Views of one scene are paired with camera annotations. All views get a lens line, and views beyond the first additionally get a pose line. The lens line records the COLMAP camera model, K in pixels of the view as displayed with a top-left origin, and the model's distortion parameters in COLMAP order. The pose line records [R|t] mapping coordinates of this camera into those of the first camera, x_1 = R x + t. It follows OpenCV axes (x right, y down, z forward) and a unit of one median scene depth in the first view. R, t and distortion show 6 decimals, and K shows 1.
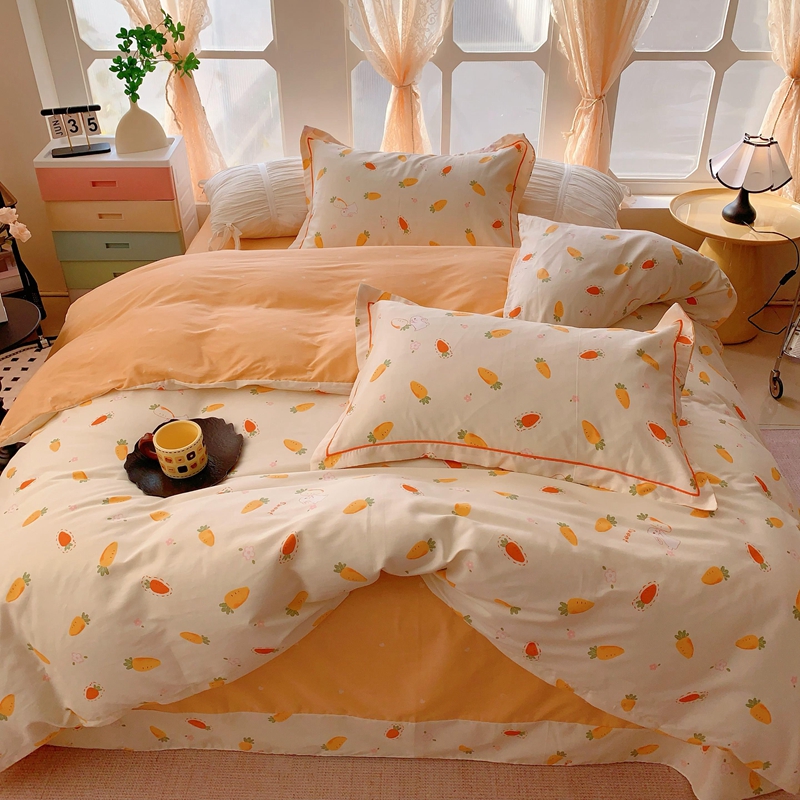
lens RADIAL K [[804.5, 0, 404.2], [0, 804.5, 383.5], [0, 0, 1]] dist [0.113825, -0.242189]
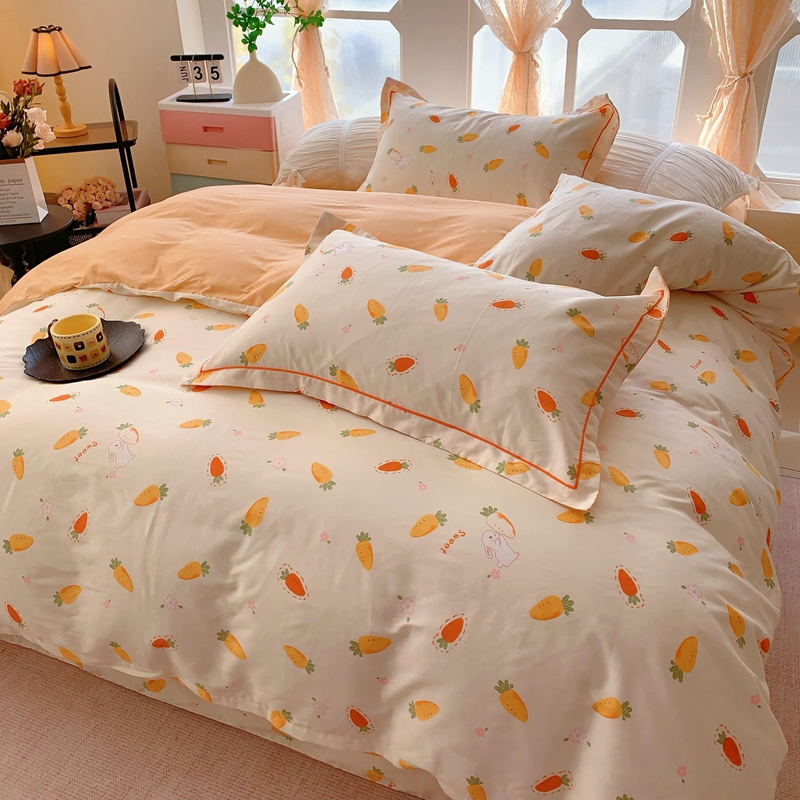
lens RADIAL K [[804.5, 0, 404.2], [0, 804.5, 383.5], [0, 0, 1]] dist [0.113825, -0.242189]
pose [[0.937237, 0.168377, -0.305344, 0.294908], [-0.181369, 0.983309, -0.014472, 0.055023], [0.297811, 0.068944, 0.952132, 0.144819]]
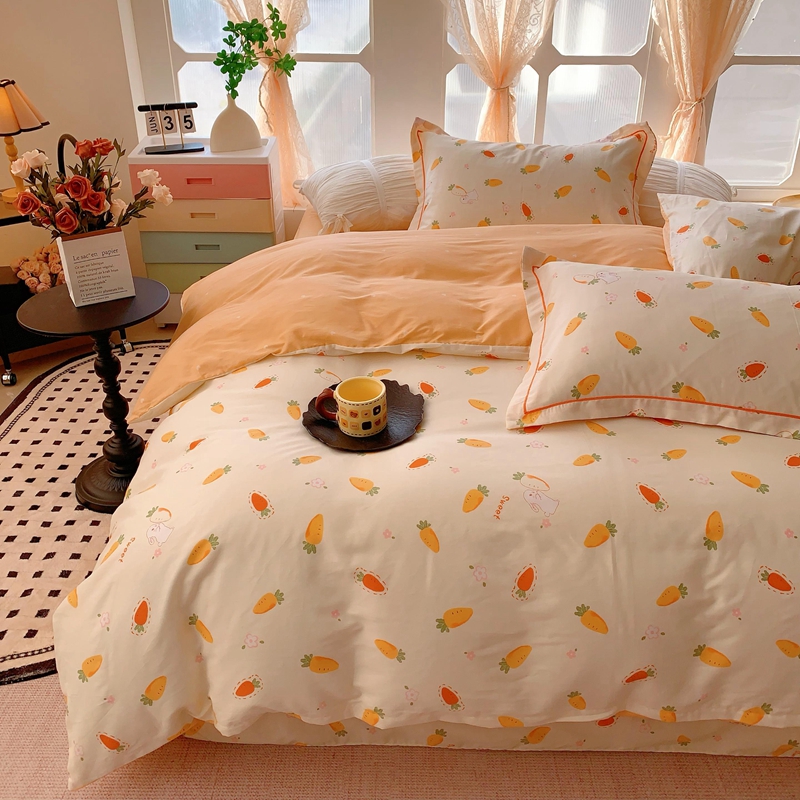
lens RADIAL K [[800.8, 0, 404.1], [0, 800.8, 383.3], [0, 0, 1]] dist [0.162326, -0.428619]
pose [[0.999847, 0.000130, 0.017464, -0.182778], [0.001270, 0.996784, -0.080124, 0.095331], [-0.017418, 0.080134, 0.996632, 0.062669]]
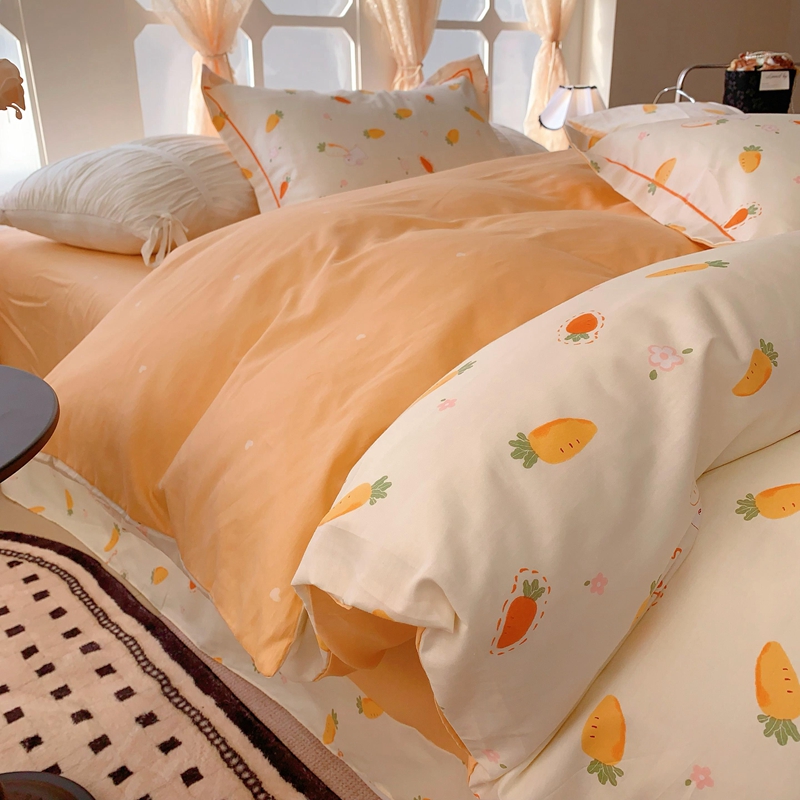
lens RADIAL K [[818.7, 0, 402.4], [0, 818.7, 378.6], [0, 0, 1]] dist [0.045821, -0.094047]
pose [[0.708292, -0.257848, 0.657143, -0.587704], [0.391447, 0.918132, -0.061661, 0.007228], [-0.587445, 0.300910, 0.751240, 0.598929]]
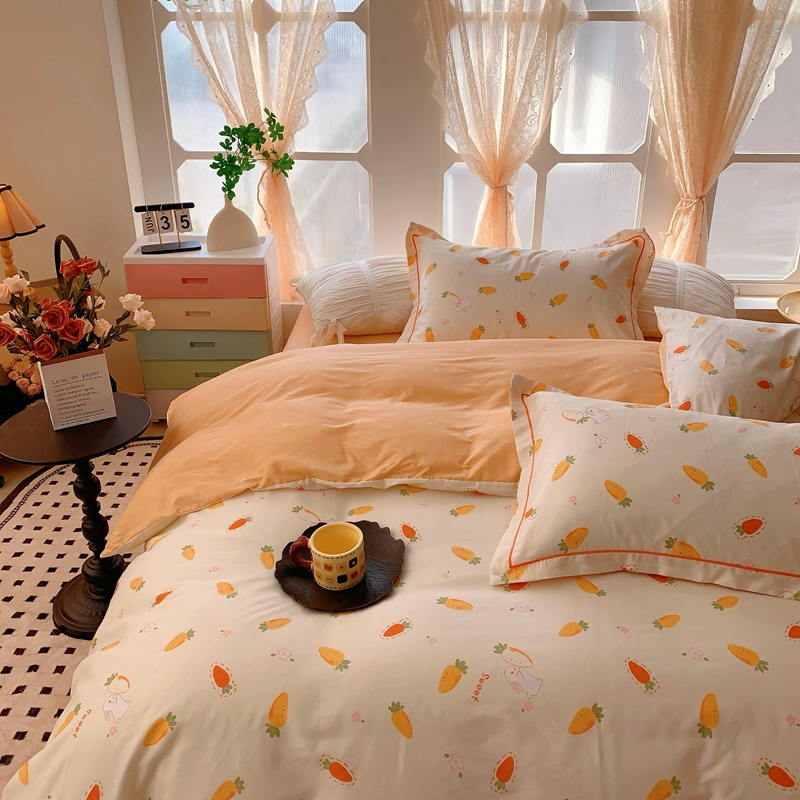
lens RADIAL K [[800.8, 0, 404.1], [0, 800.8, 383.3], [0, 0, 1]] dist [0.162326, -0.428619]
pose [[0.999989, 0.004788, -0.000254, -0.153971], [-0.004776, 0.989983, -0.141103, 0.013419], [-0.000424, 0.141103, 0.989995, 0.082123]]
